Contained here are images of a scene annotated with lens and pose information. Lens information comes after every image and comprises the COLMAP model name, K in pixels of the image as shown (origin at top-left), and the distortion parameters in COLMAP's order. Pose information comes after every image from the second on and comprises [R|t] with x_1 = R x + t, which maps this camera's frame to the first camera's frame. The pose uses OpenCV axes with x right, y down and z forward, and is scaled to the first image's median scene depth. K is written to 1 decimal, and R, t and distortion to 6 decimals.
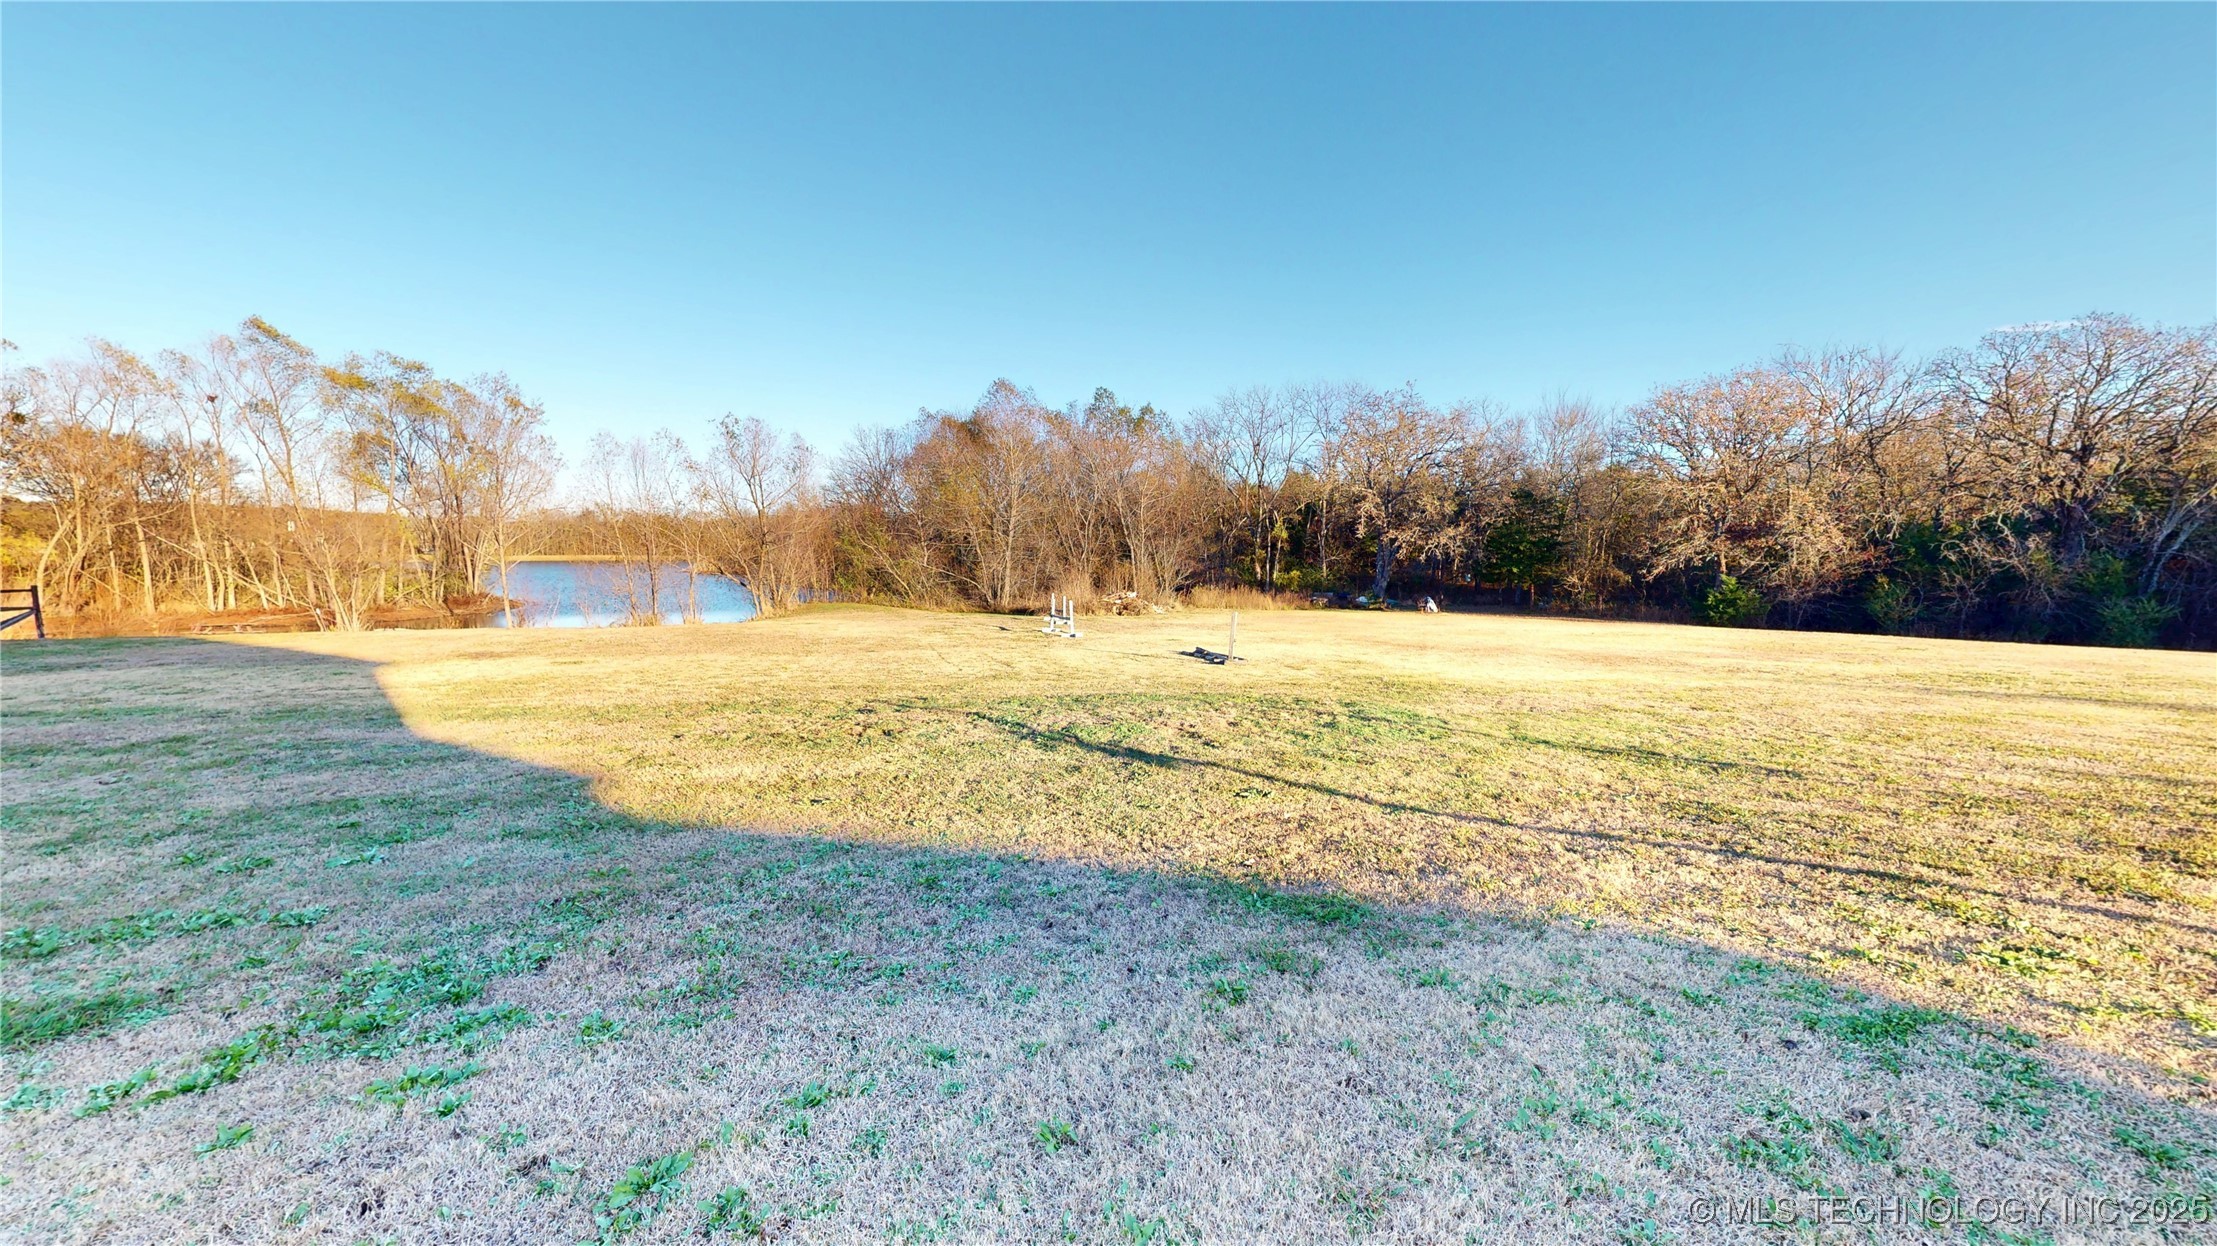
lens RADIAL K [[813.8, 0, 1112.8], [0, 813.8, 628.7], [0, 0, 1]] dist [0.000413, -0.000127]
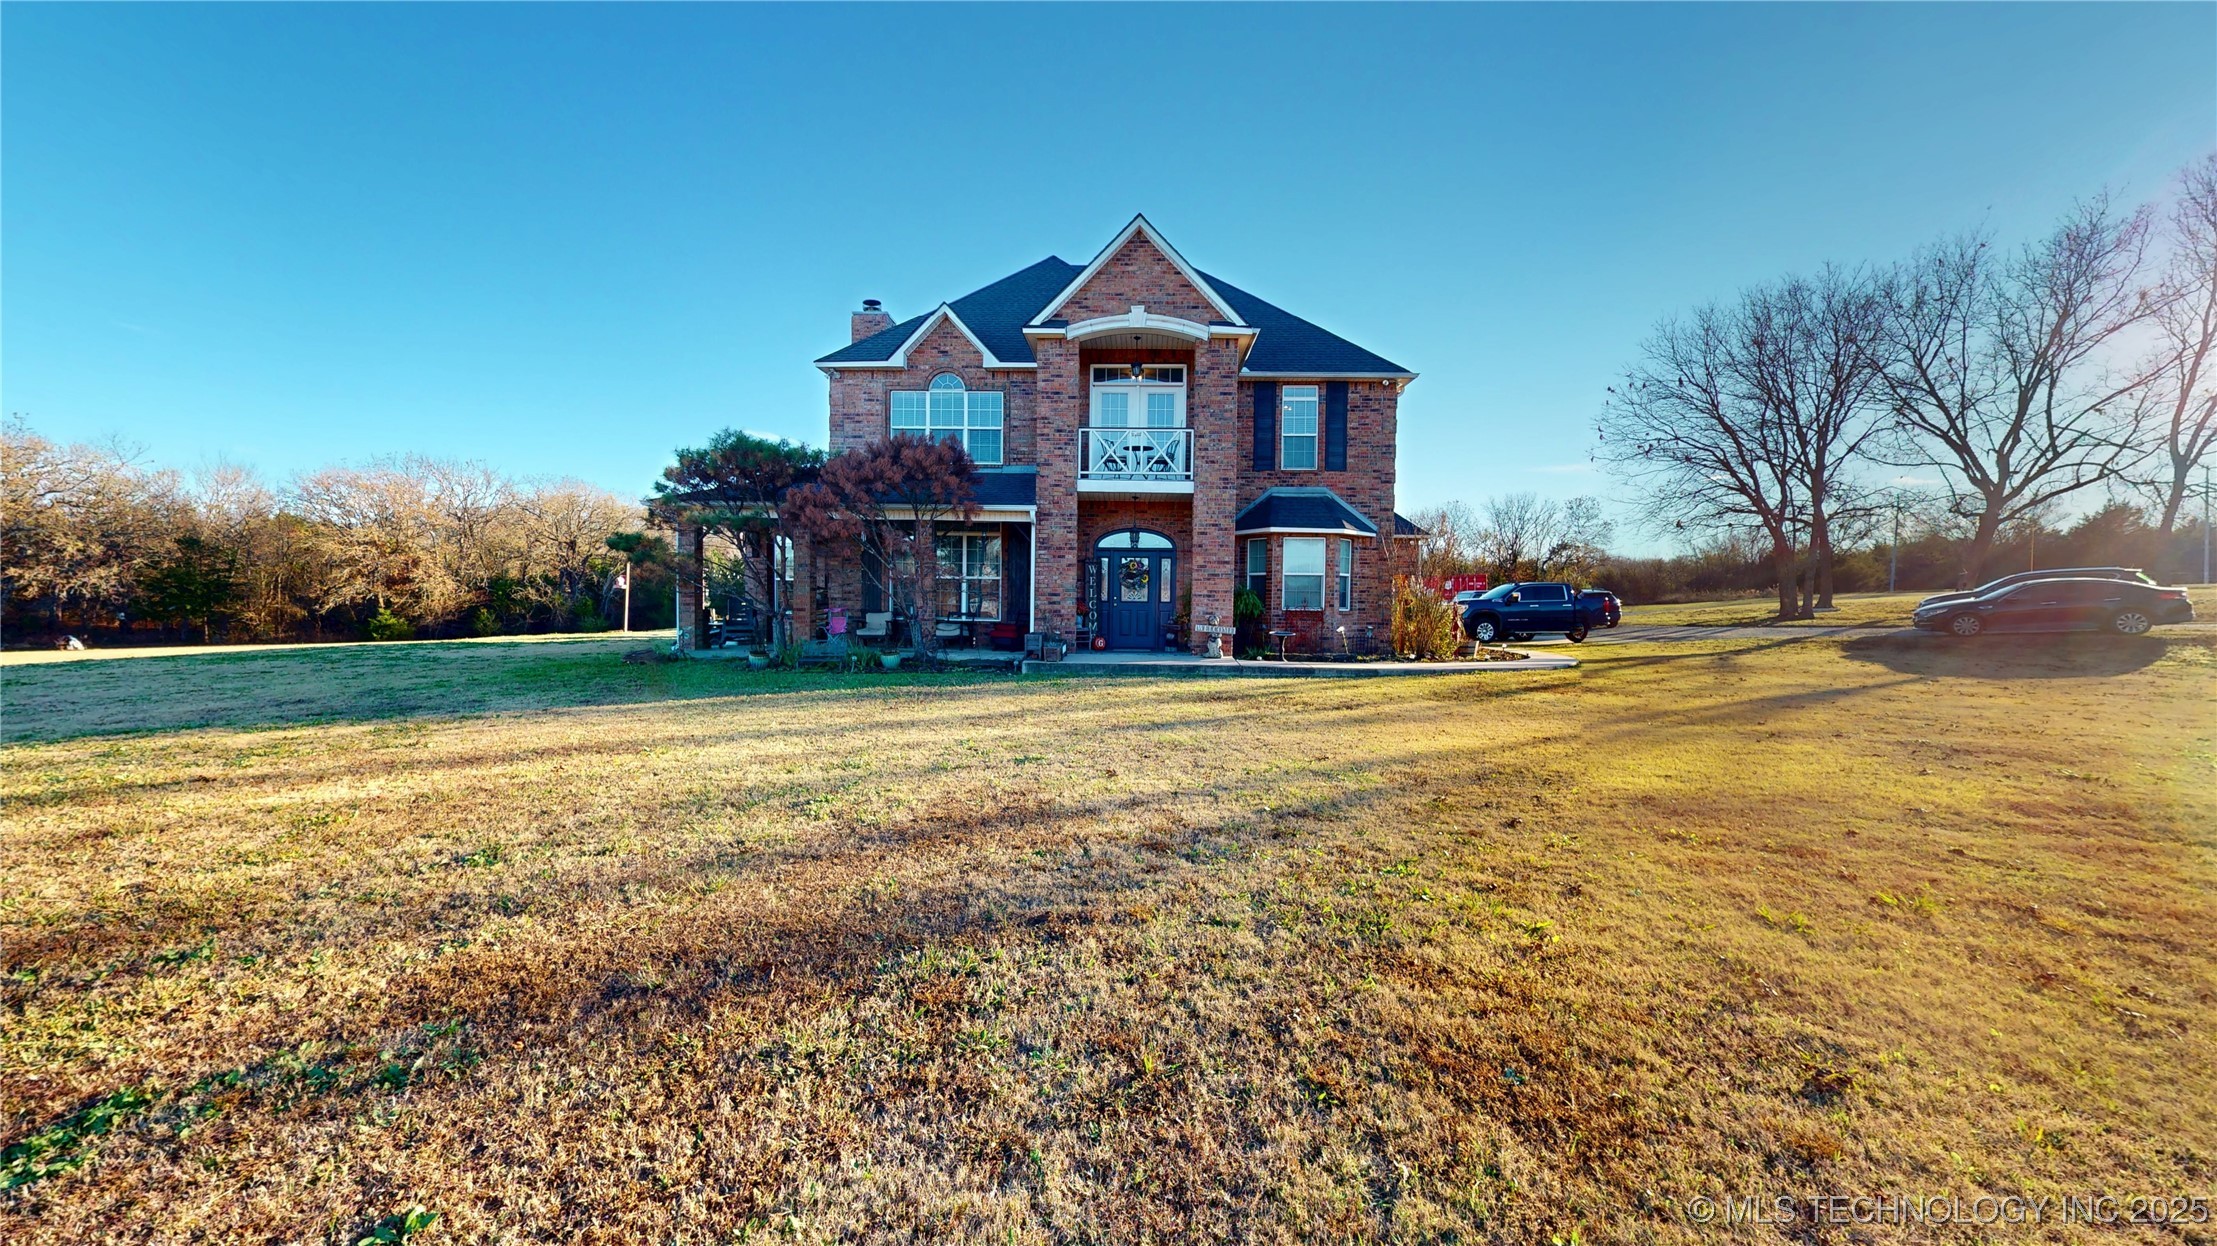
lens RADIAL K [[813.8, 0, 1112.3], [0, 813.8, 614.5], [0, 0, 1]] dist [0.000413, -0.000127]
pose [[0.231373, -0.016364, 0.972727, -0.313308], [0.084267, 0.996438, -0.003281, 0.050793], [-0.969209, 0.082728, 0.231928, -0.519634]]
